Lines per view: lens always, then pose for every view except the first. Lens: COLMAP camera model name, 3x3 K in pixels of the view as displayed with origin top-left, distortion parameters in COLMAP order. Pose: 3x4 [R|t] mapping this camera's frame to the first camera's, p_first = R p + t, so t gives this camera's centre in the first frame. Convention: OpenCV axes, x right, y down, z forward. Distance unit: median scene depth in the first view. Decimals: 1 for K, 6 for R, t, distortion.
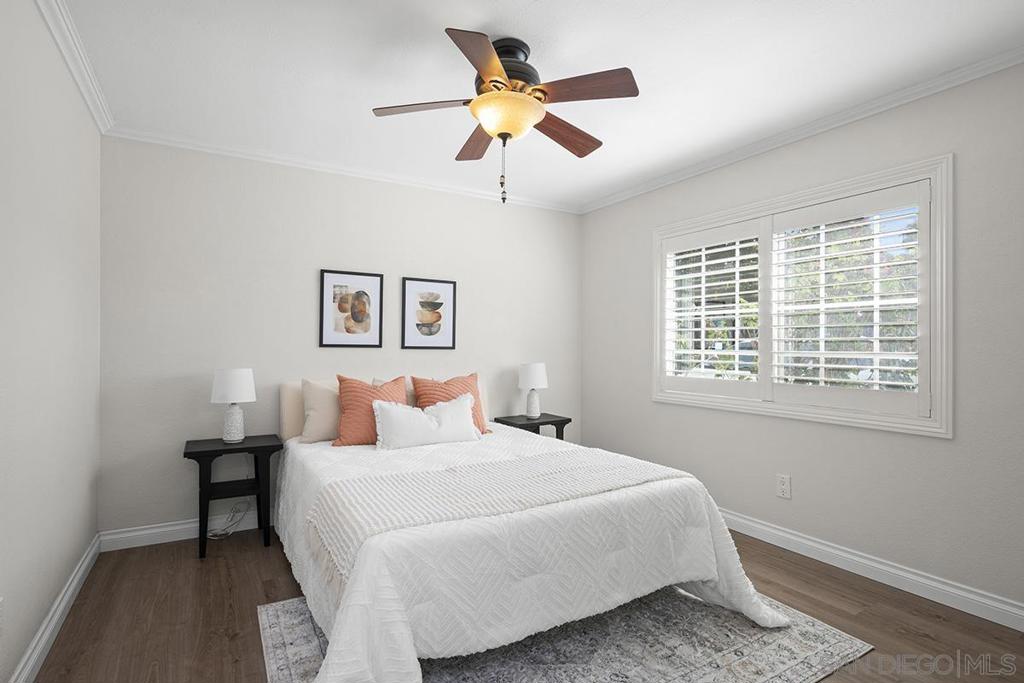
lens RADIAL K [[514.5, 0, 512.0], [0, 514.5, 341.5], [0, 0, 1]] dist [-0.001528, -0.000287]
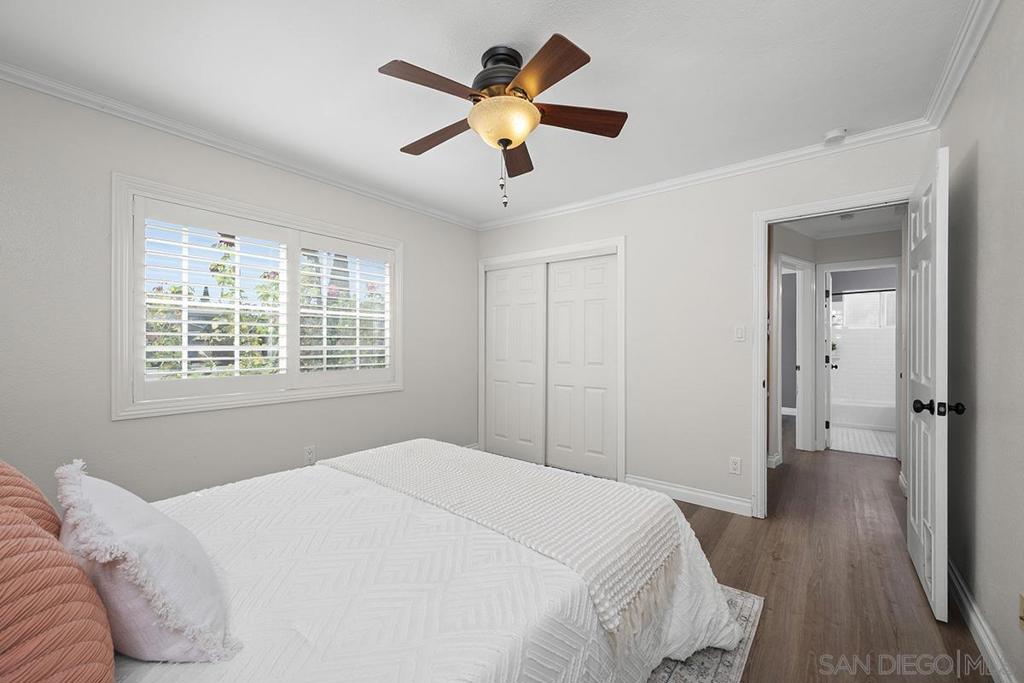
lens RADIAL K [[413.4, 0, 512.1], [0, 413.4, 343.0], [0, 0, 1]] dist [-0.000963, -0.000130]
pose [[-0.363635, -0.006013, 0.931522, -0.588989], [-0.012942, 0.999915, 0.001402, 0.003930], [-0.931451, -0.011546, -0.363682, 0.945083]]
